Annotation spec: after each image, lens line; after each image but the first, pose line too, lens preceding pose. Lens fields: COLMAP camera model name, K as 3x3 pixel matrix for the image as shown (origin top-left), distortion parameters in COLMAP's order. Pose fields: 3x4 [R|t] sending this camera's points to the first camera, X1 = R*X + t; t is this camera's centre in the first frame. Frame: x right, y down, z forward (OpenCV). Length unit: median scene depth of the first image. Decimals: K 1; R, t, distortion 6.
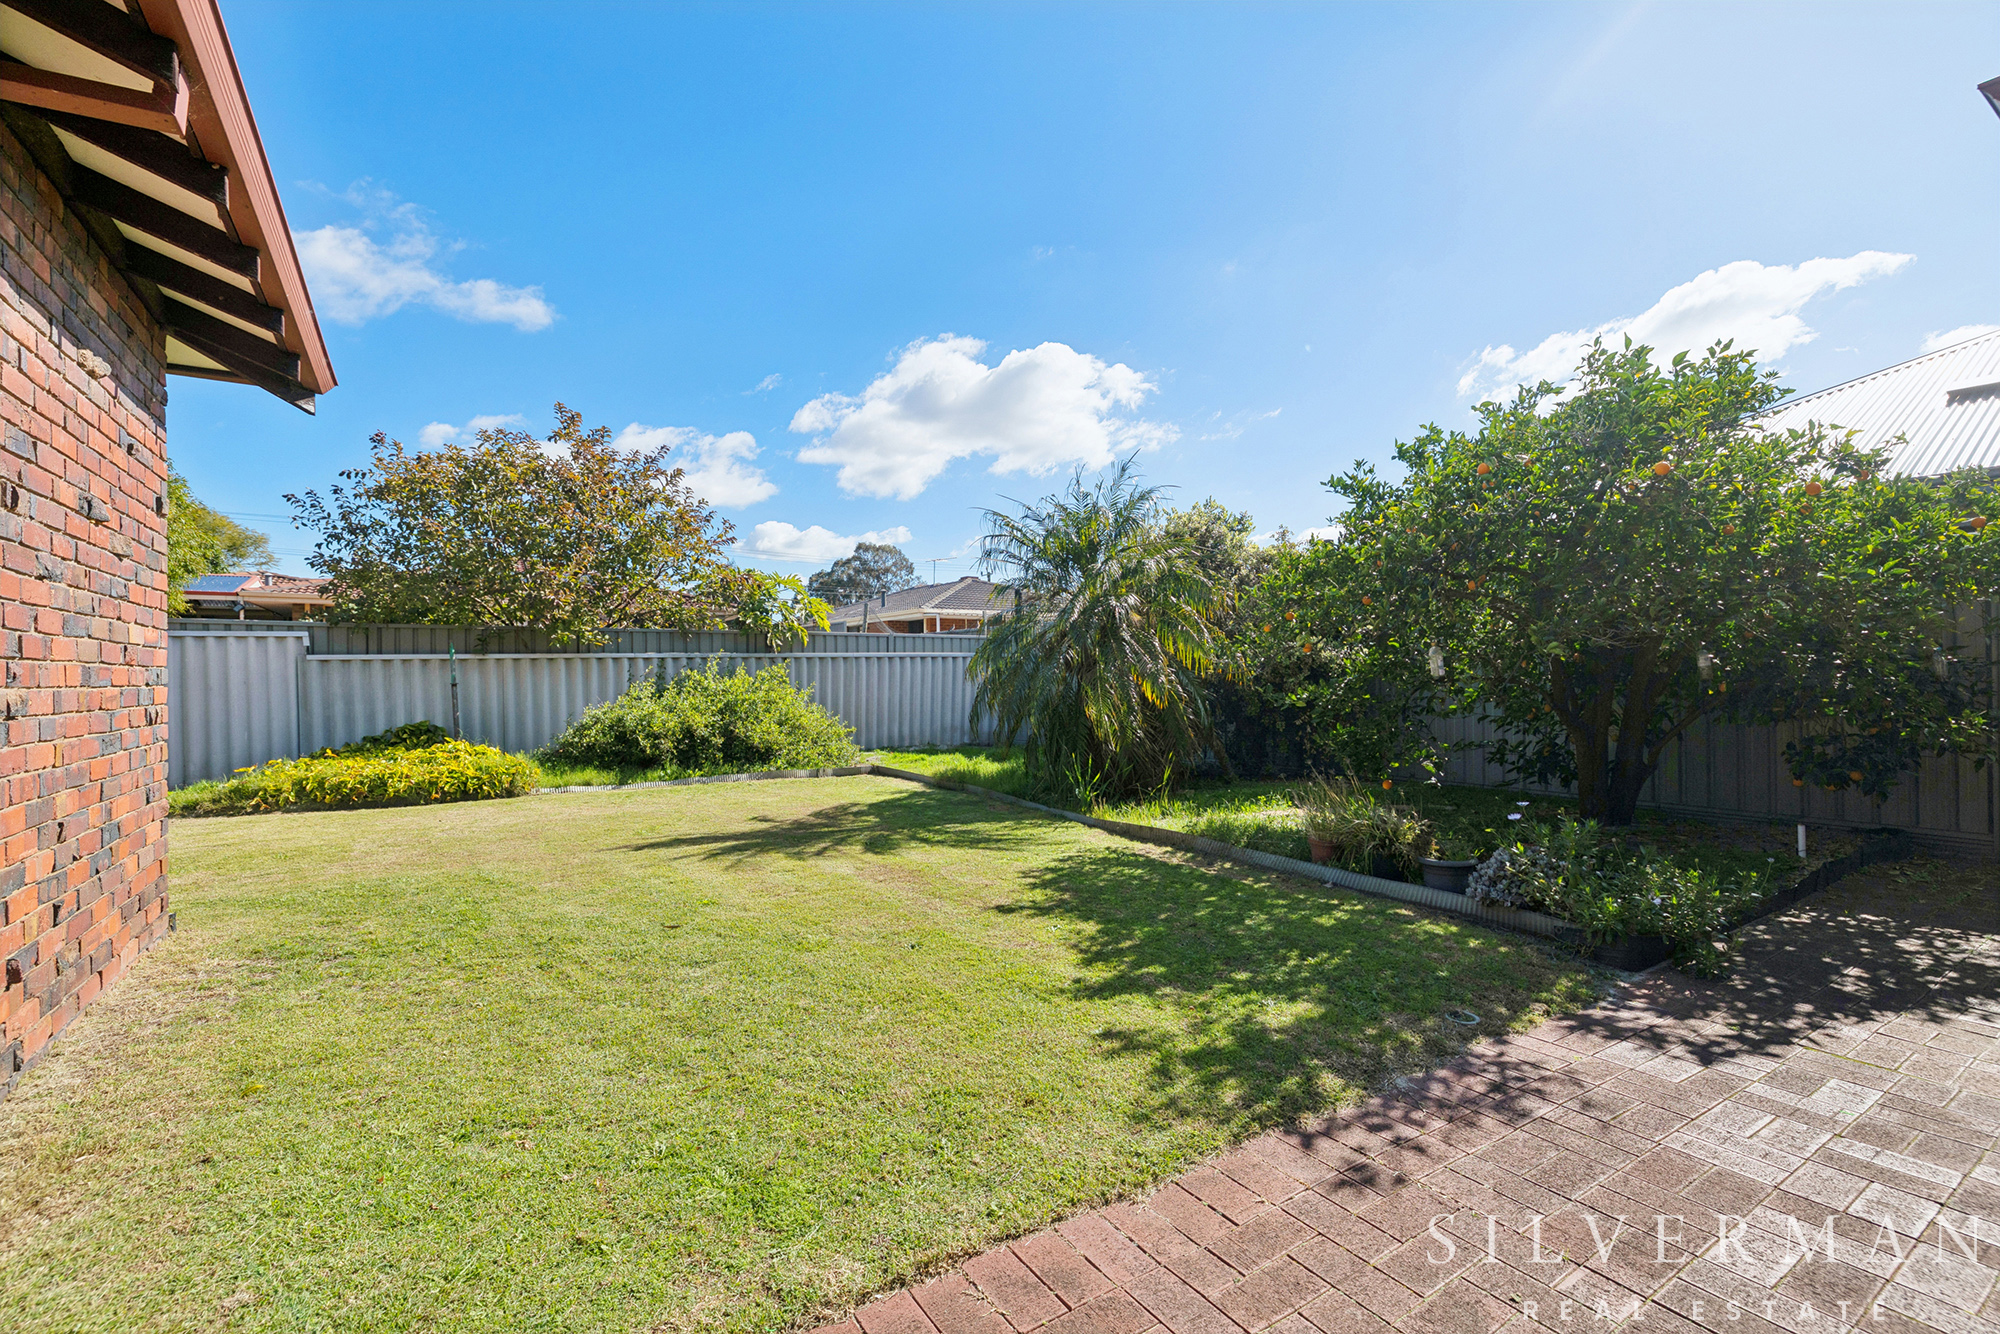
lens RADIAL K [[864.2, 0, 971.5], [0, 864.2, 673.7], [0, 0, 1]] dist [-0.001653, 0.001270]
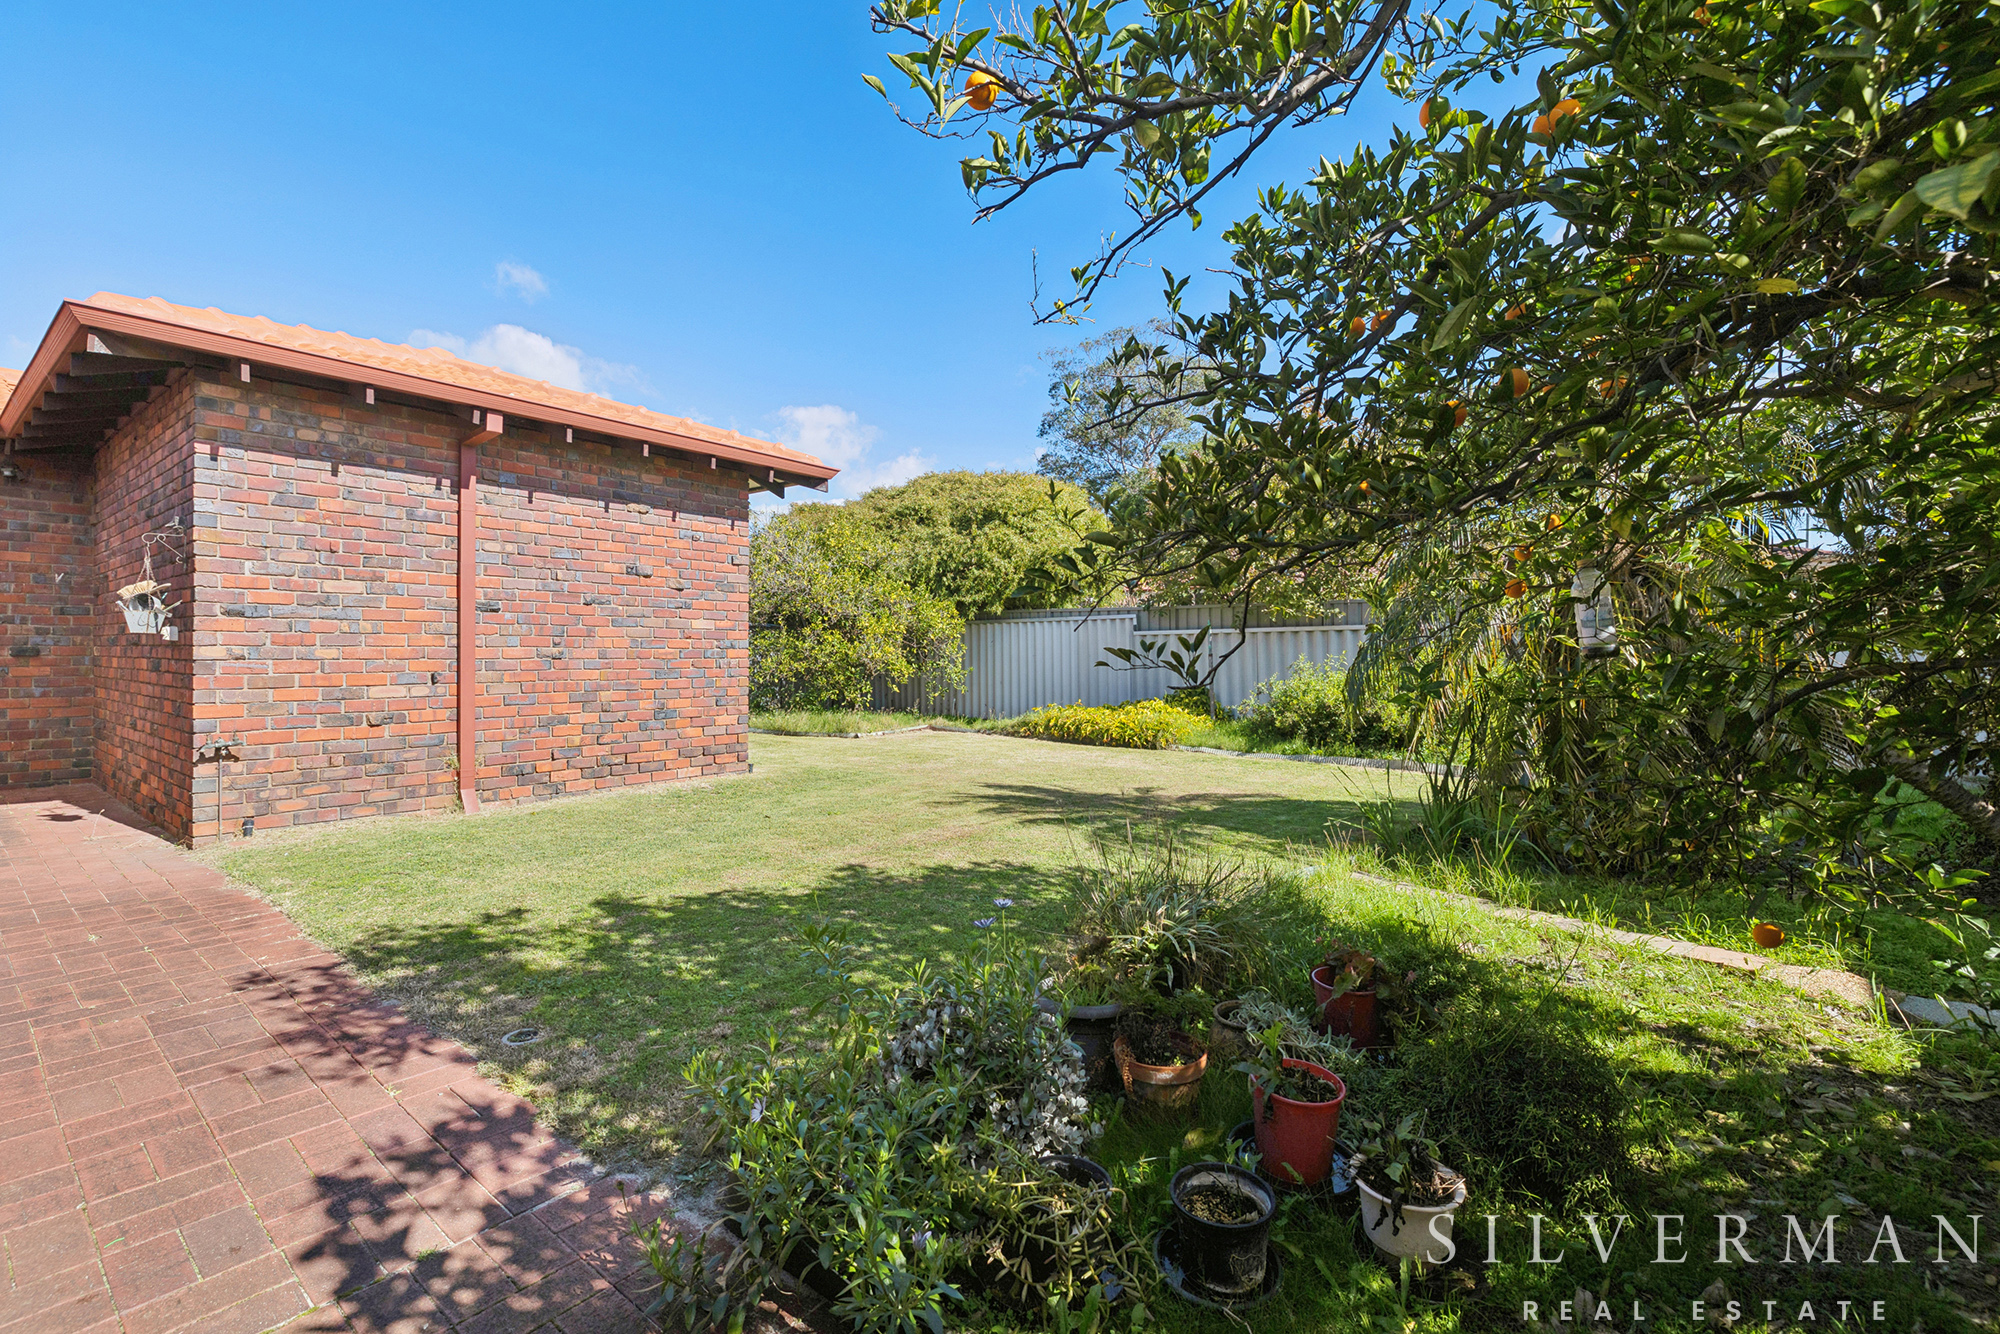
lens RADIAL K [[864.2, 0, 970.3], [0, 864.2, 644.8], [0, 0, 1]] dist [-0.001653, 0.001270]
pose [[0.319840, -0.000362, -0.947472, 1.374702], [-0.003884, 0.999991, -0.001693, 0.007162], [0.947464, 0.004221, 0.319835, 1.033369]]
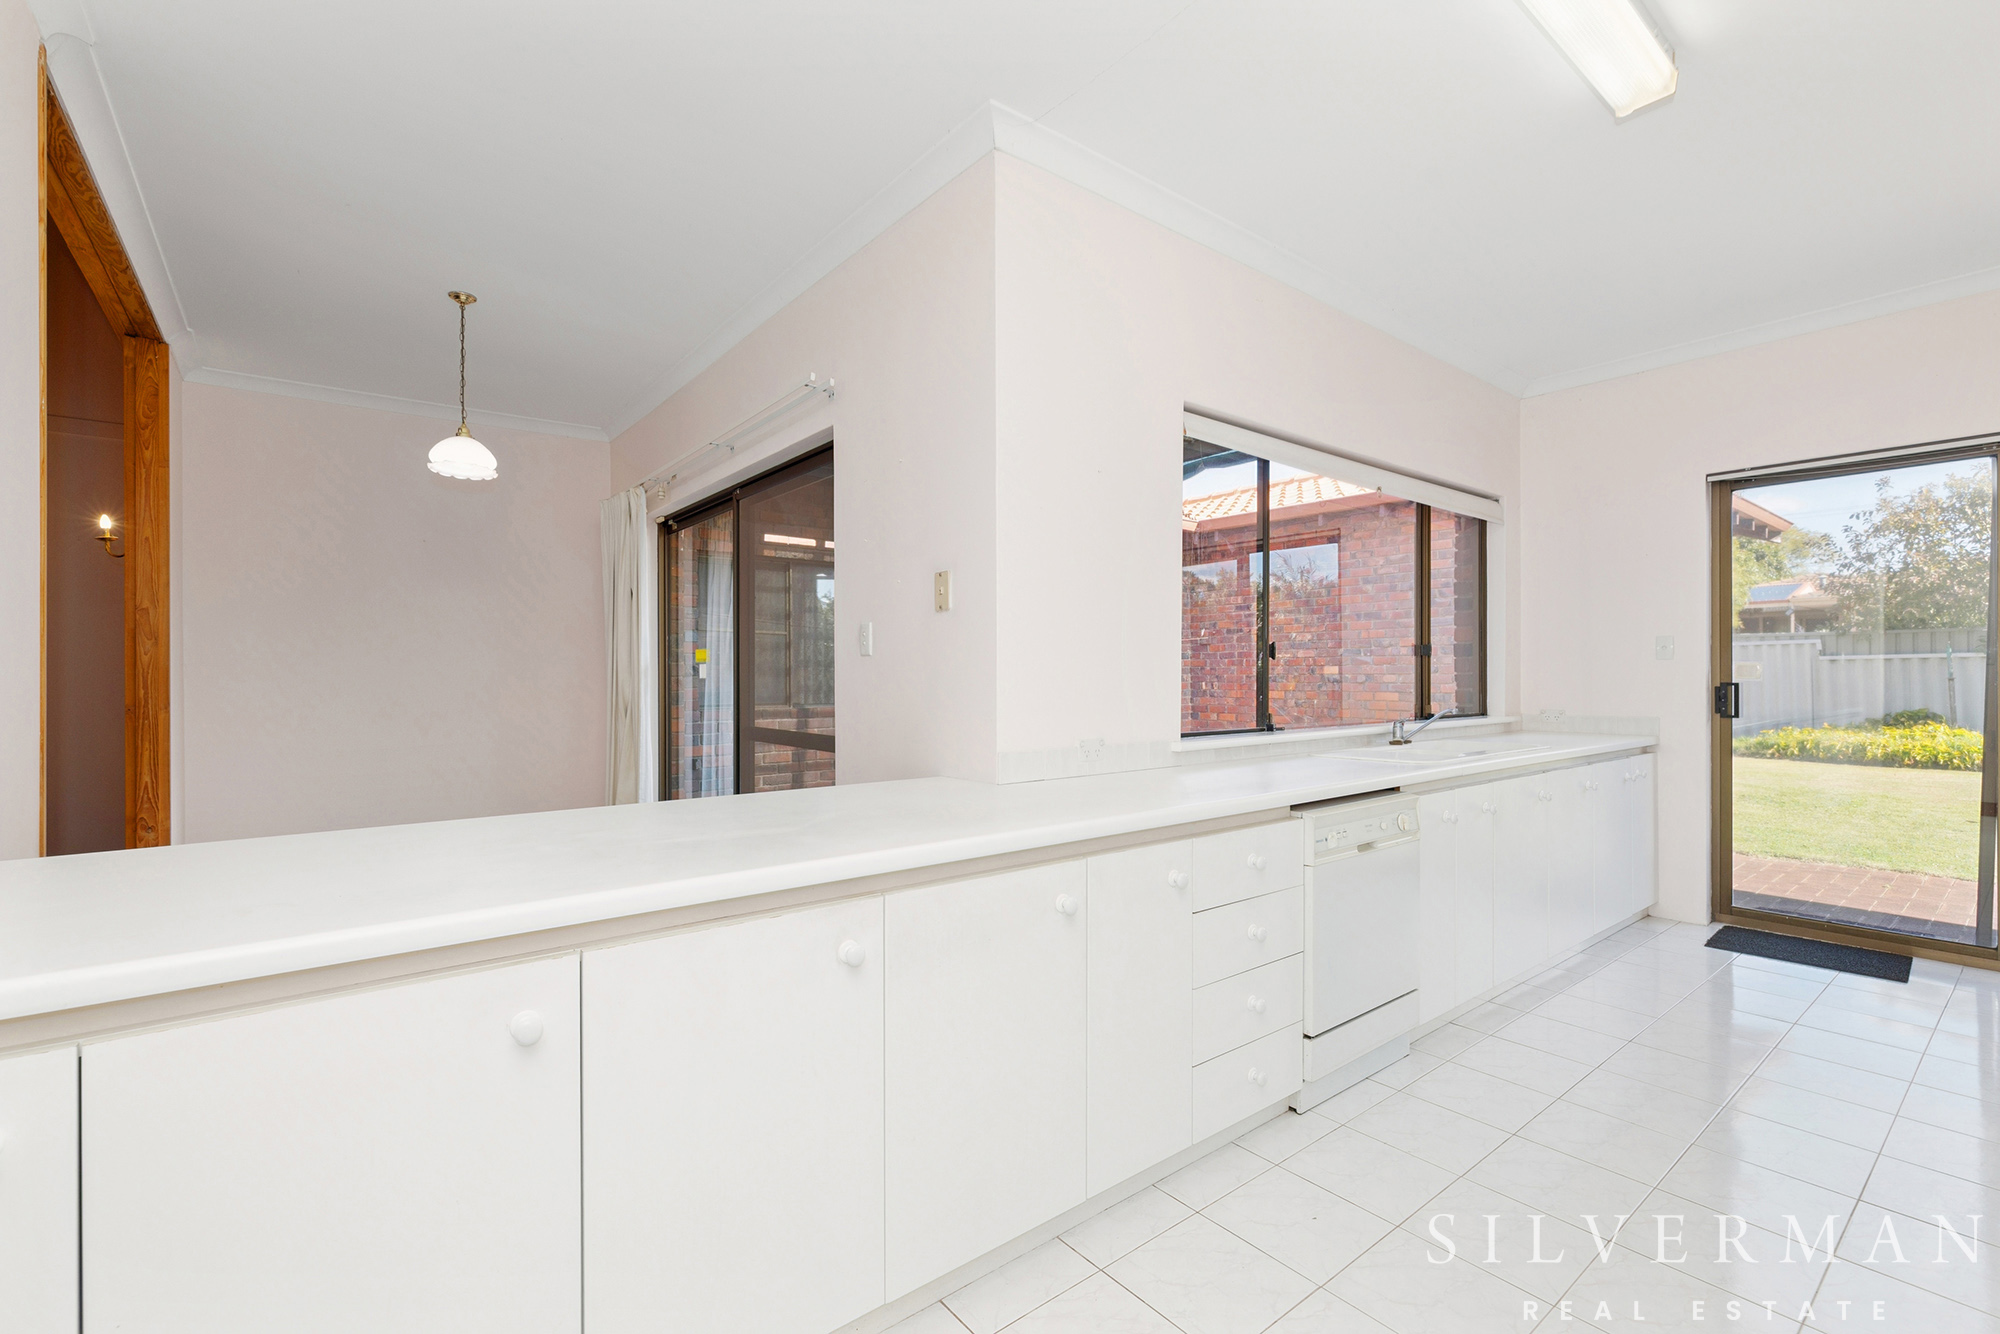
lens RADIAL K [[864.2, 0, 1010.0], [0, 864.2, 667.8], [0, 0, 1]] dist [-0.001653, 0.001270]
pose [[0.114613, 0.001385, -0.993409, 1.454063], [0.004852, 0.999986, 0.001954, -0.040368], [0.993398, -0.005044, 0.114605, -1.422589]]
